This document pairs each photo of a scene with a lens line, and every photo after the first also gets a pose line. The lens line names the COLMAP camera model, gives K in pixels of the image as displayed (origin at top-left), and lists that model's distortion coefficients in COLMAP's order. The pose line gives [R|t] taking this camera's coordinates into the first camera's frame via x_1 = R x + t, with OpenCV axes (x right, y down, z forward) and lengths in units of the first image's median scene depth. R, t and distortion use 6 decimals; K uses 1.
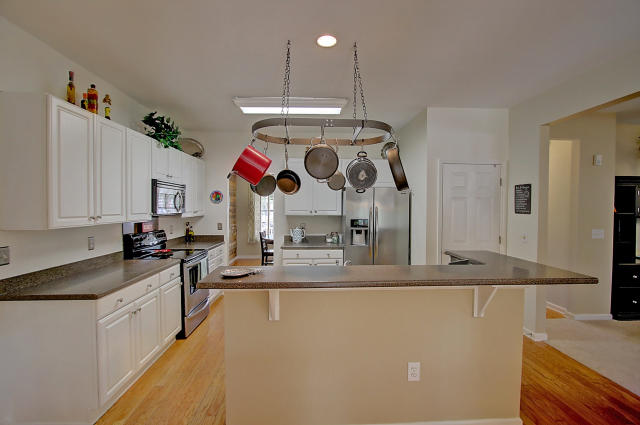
lens RADIAL K [[294.7, 0, 321.2], [0, 294.7, 213.2], [0, 0, 1]] dist [-0.009134, 0.000190]
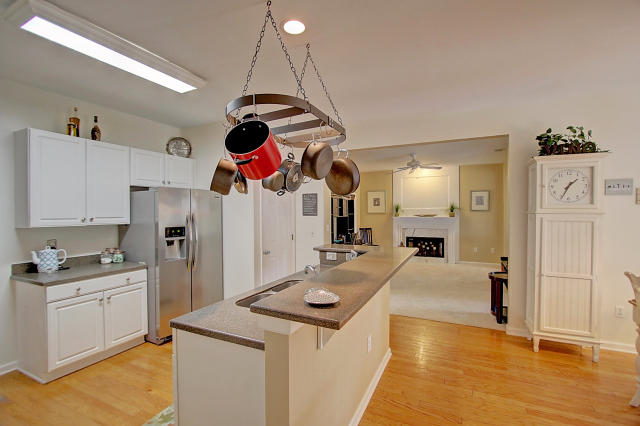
lens RADIAL K [[294.7, 0, 316.4], [0, 294.7, 214.9], [0, 0, 1]] dist [-0.009134, 0.000190]
pose [[0.480080, -0.016113, 0.877077, -0.373590], [0.028319, 0.999595, 0.002862, -0.003393], [-0.876767, 0.023464, 0.480342, 0.257998]]
